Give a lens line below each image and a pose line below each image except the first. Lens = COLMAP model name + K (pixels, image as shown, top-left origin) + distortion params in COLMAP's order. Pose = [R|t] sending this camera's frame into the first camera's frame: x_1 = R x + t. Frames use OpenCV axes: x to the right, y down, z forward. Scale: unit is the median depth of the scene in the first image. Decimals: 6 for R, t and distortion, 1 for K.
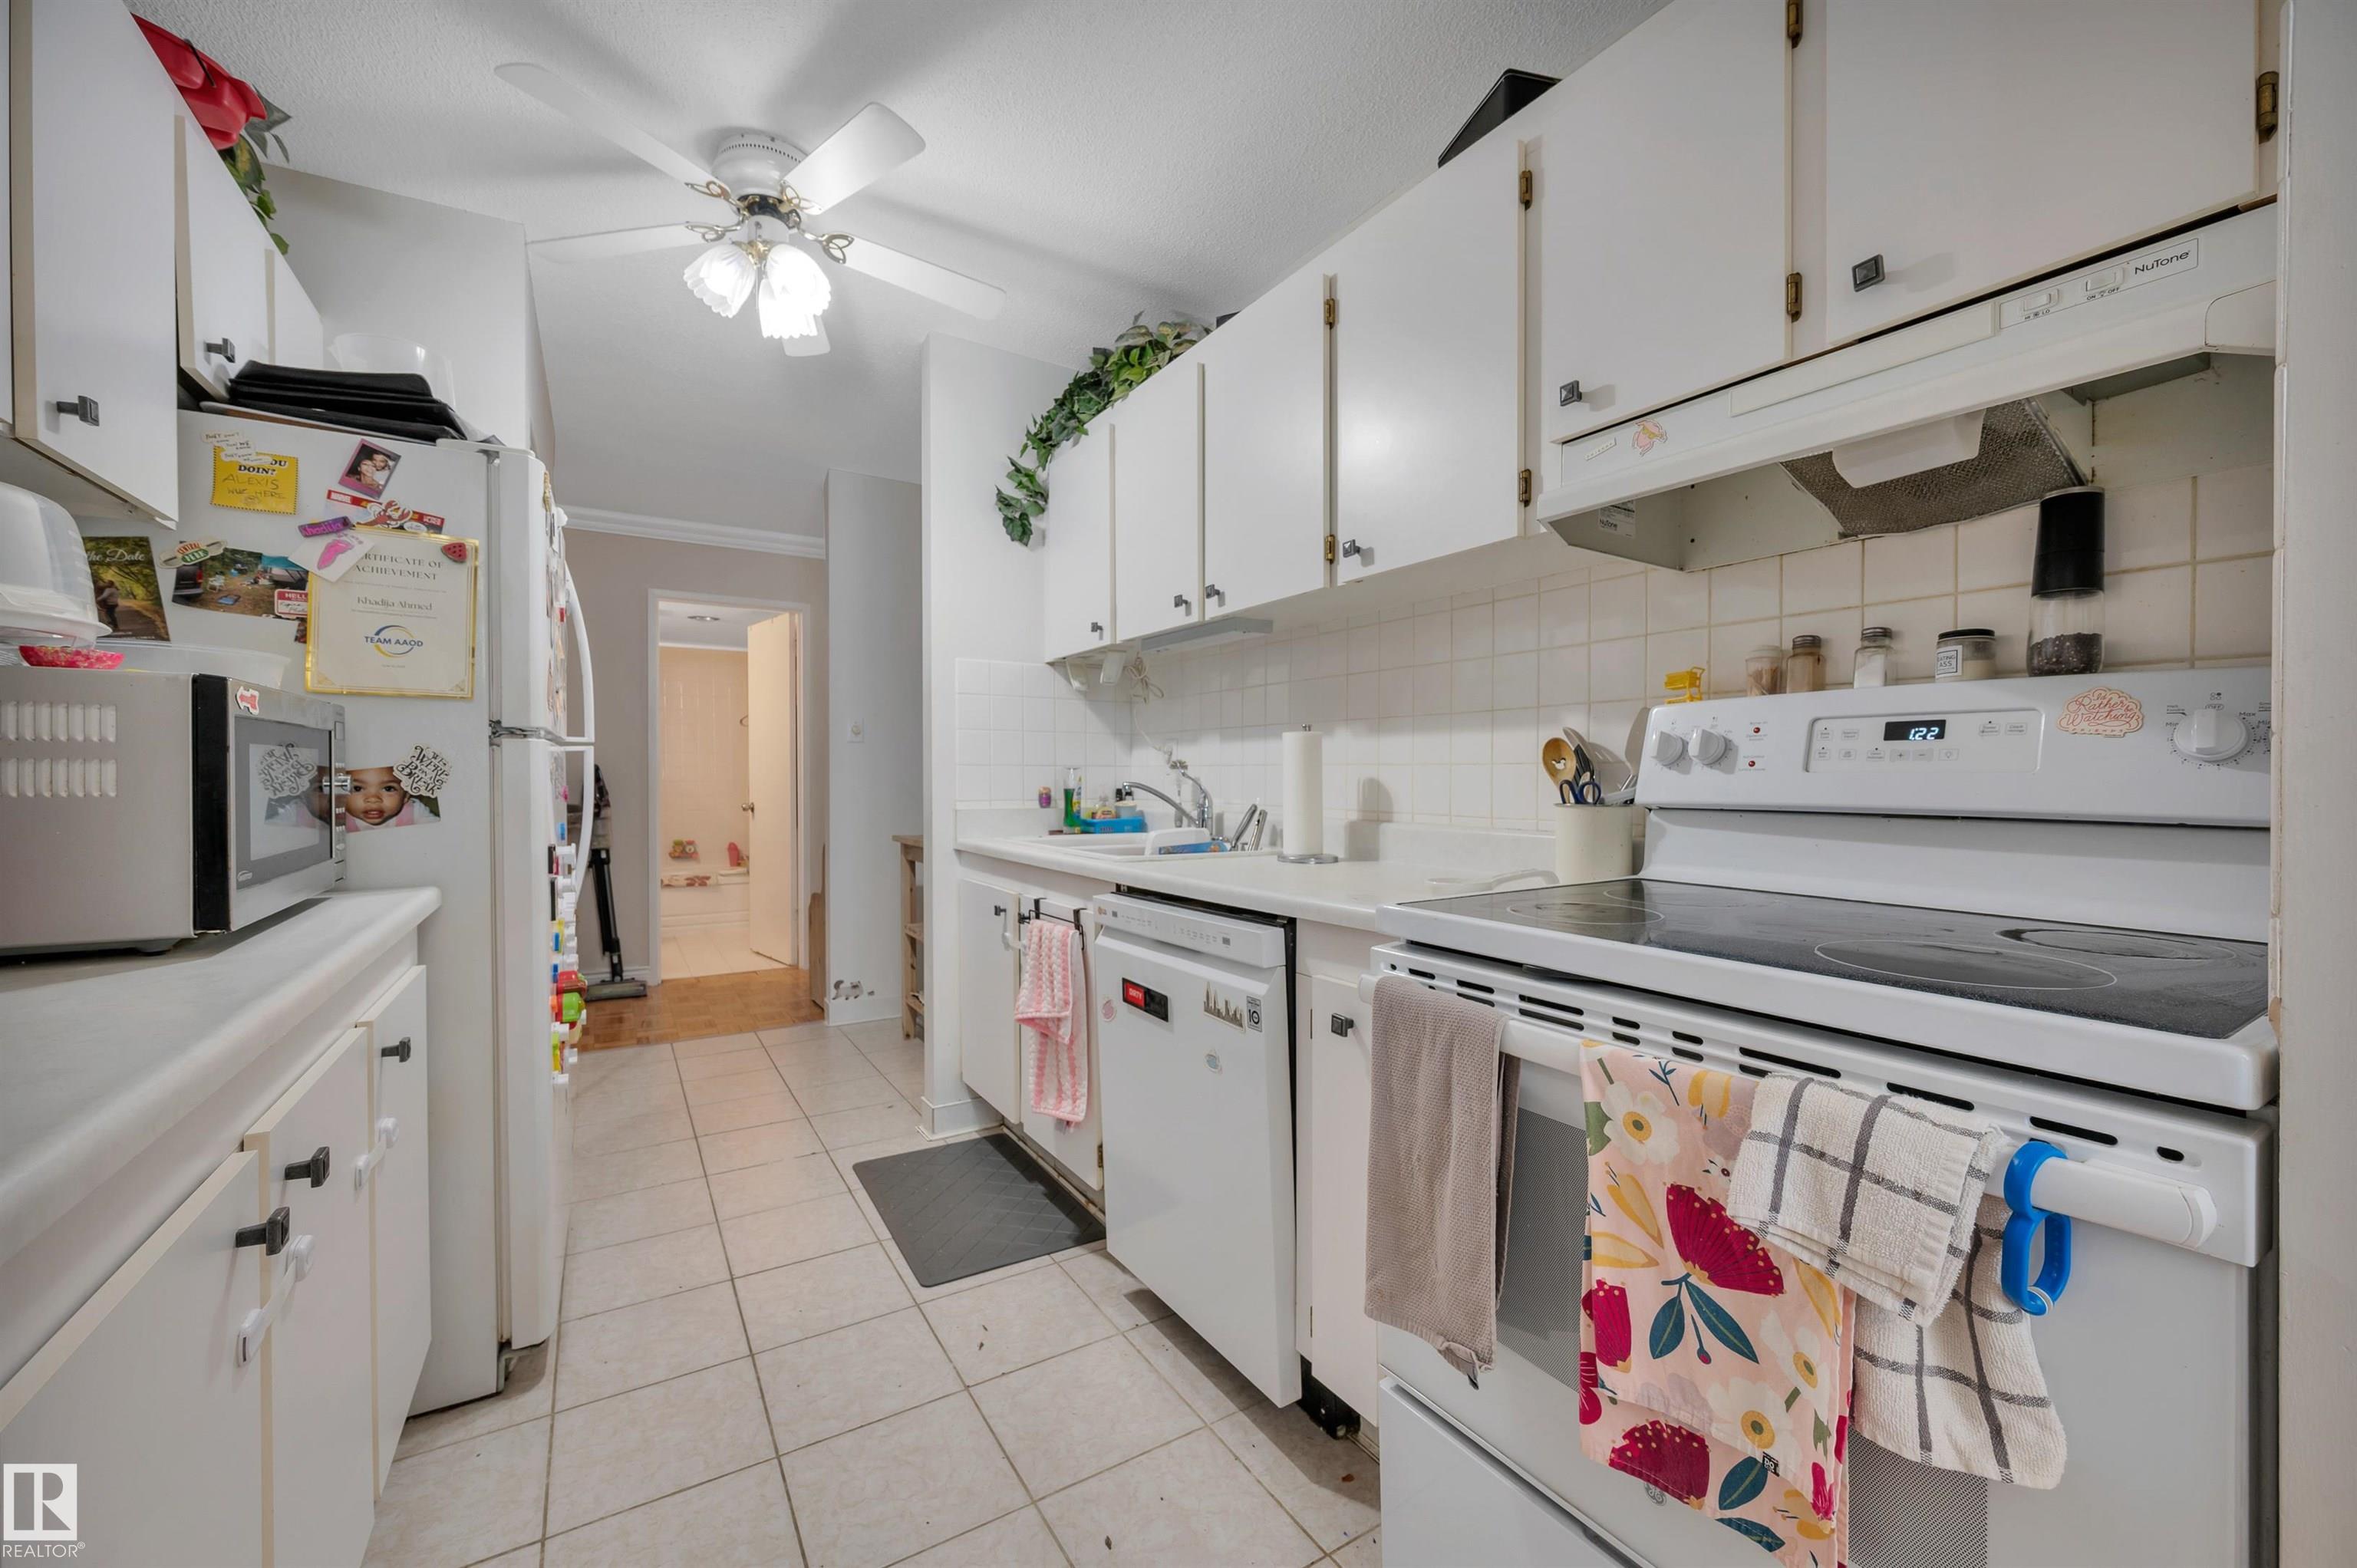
lens RADIAL K [[1126.6, 0, 1272.4], [0, 1126.6, 785.2], [0, 0, 1]] dist [0.013754, -0.000562]
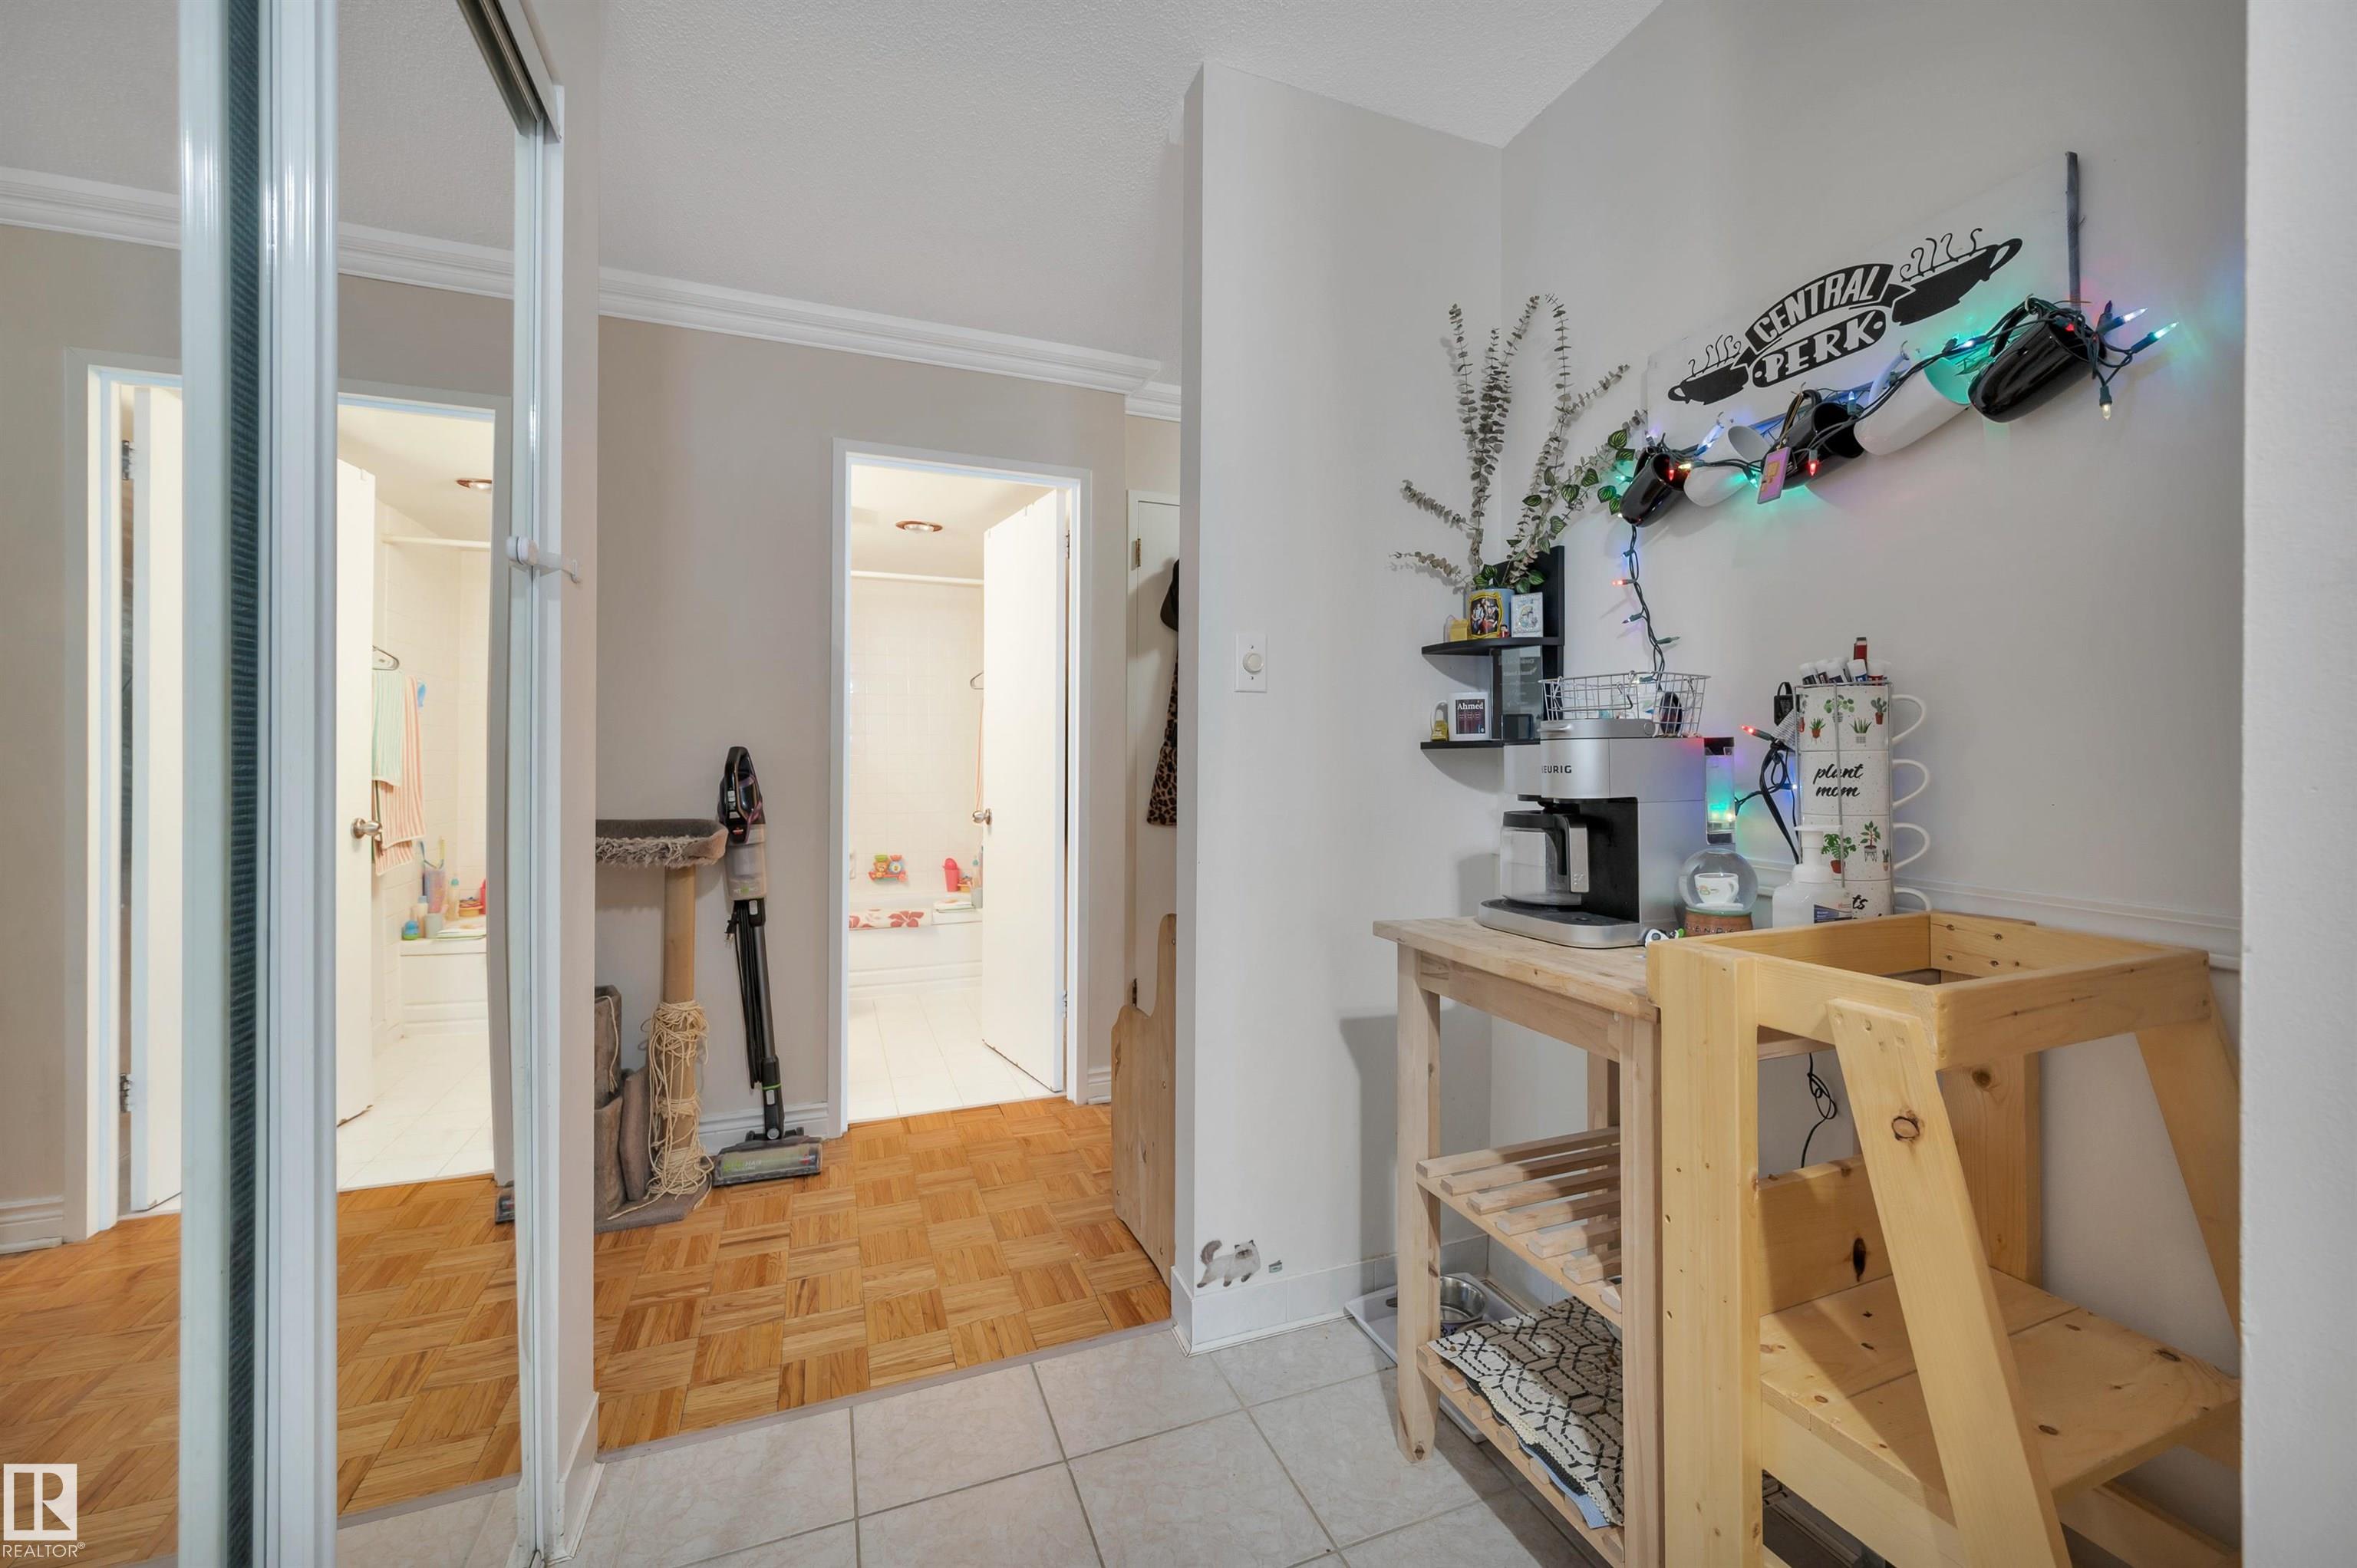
lens RADIAL K [[946.6, 0, 1187.2], [0, 946.6, 747.1], [0, 0, 1]] dist [-0.000710, -0.000058]
pose [[0.984382, -0.000669, -0.176042, -0.295104], [-0.004369, 0.999592, -0.028228, -0.006282], [0.175989, 0.028556, 0.983978, 0.569566]]
